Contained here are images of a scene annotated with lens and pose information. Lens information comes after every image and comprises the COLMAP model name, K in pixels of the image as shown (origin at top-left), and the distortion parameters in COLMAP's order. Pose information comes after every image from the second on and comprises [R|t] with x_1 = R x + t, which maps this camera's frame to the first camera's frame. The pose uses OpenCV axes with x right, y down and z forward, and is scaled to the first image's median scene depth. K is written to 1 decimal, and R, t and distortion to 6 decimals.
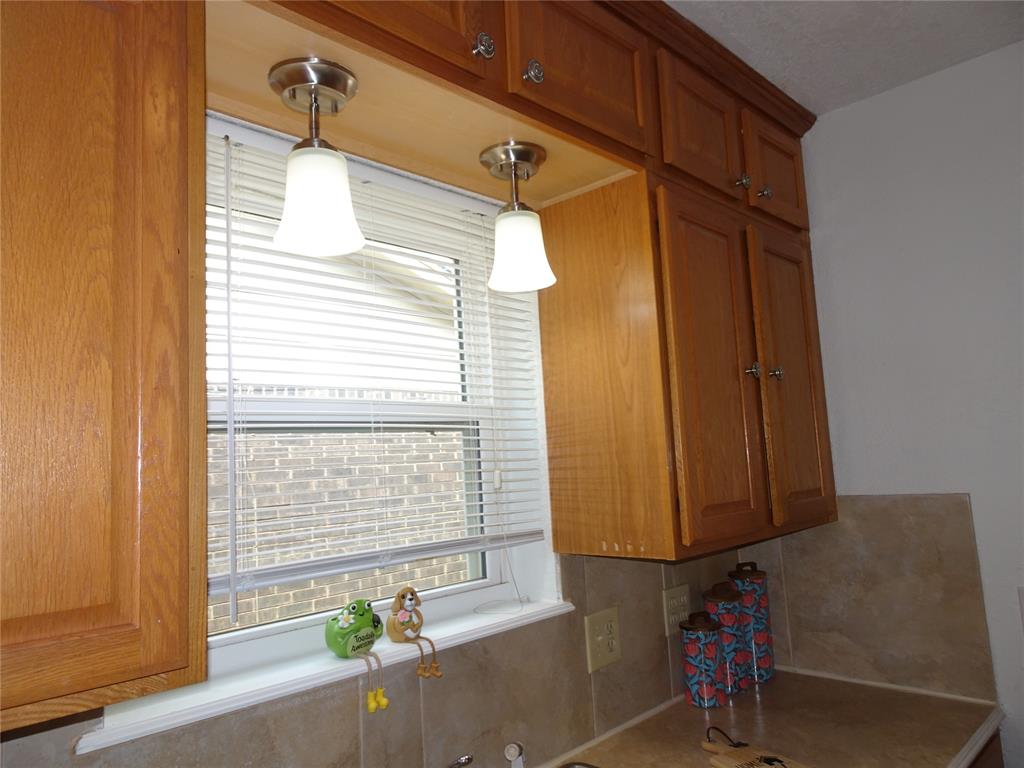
lens RADIAL K [[726.6, 0, 513.9], [0, 726.6, 382.2], [0, 0, 1]] dist [0.004731, -0.000403]
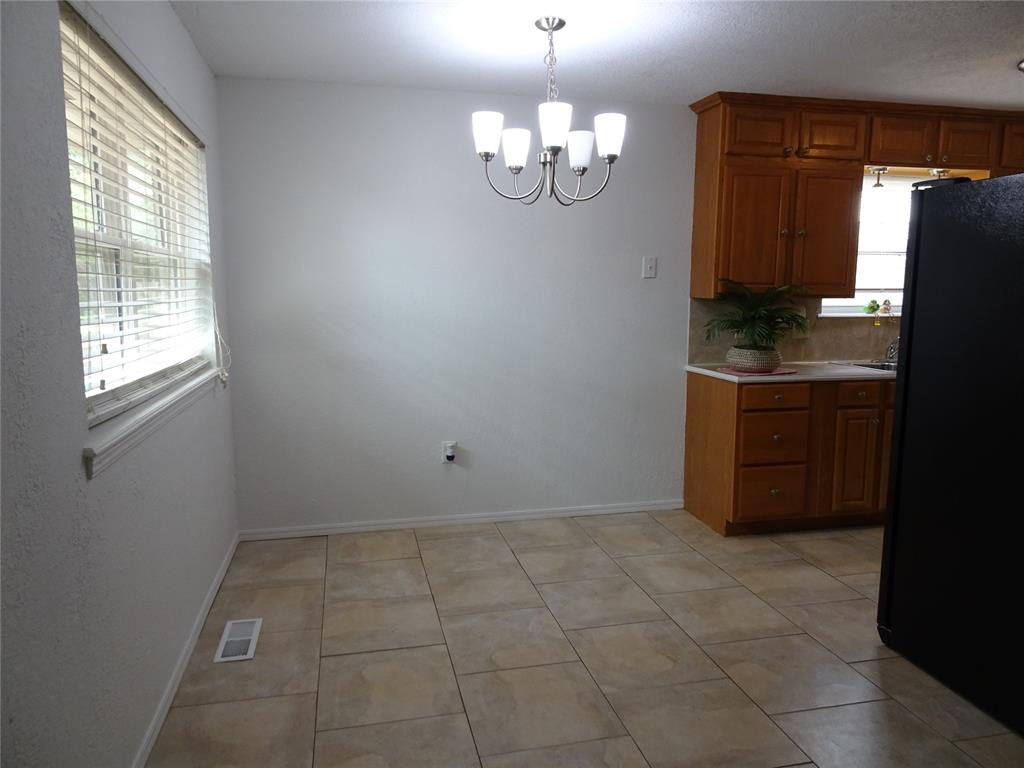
lens RADIAL K [[726.6, 0, 515.4], [0, 726.6, 383.1], [0, 0, 1]] dist [0.004731, -0.000403]
pose [[0.838835, 0.128490, -0.529005, 0.236510], [0.012774, 0.966833, 0.255089, -0.229845], [0.544236, -0.220735, 0.809372, -2.657975]]
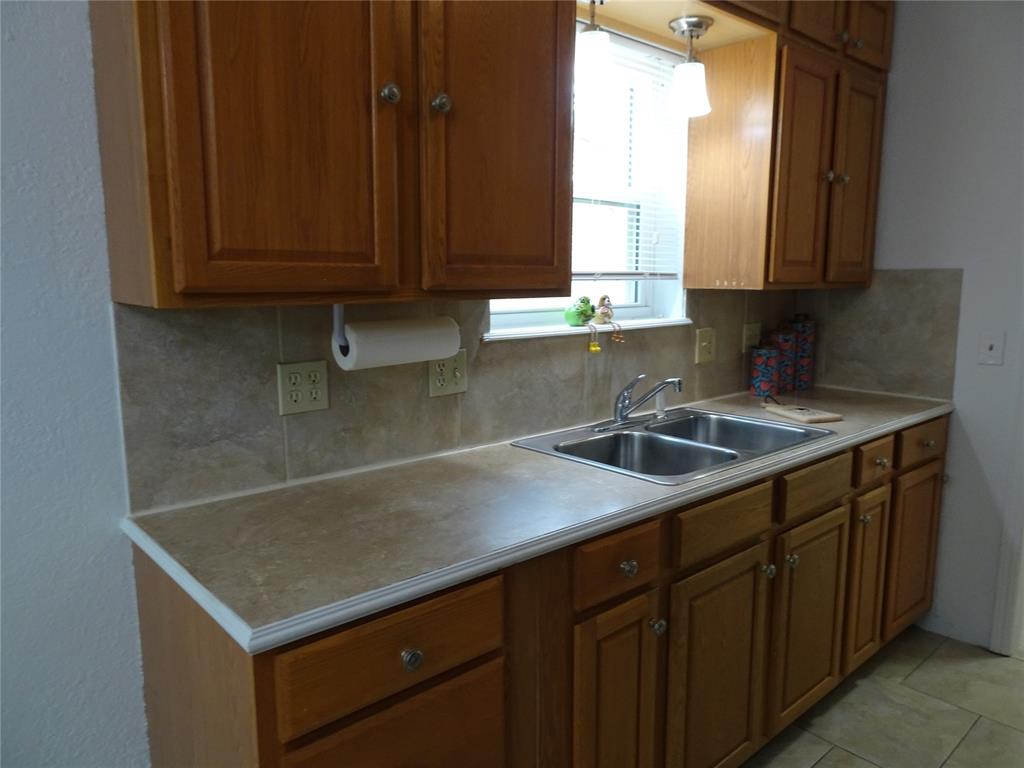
lens RADIAL K [[726.6, 0, 512.8], [0, 726.6, 383.8], [0, 0, 1]] dist [0.004731, -0.000403]
pose [[0.995919, 0.065113, -0.062488, -0.216164], [-0.046313, 0.963037, 0.265359, 0.030625], [0.077457, -0.261382, 0.962122, -0.663865]]
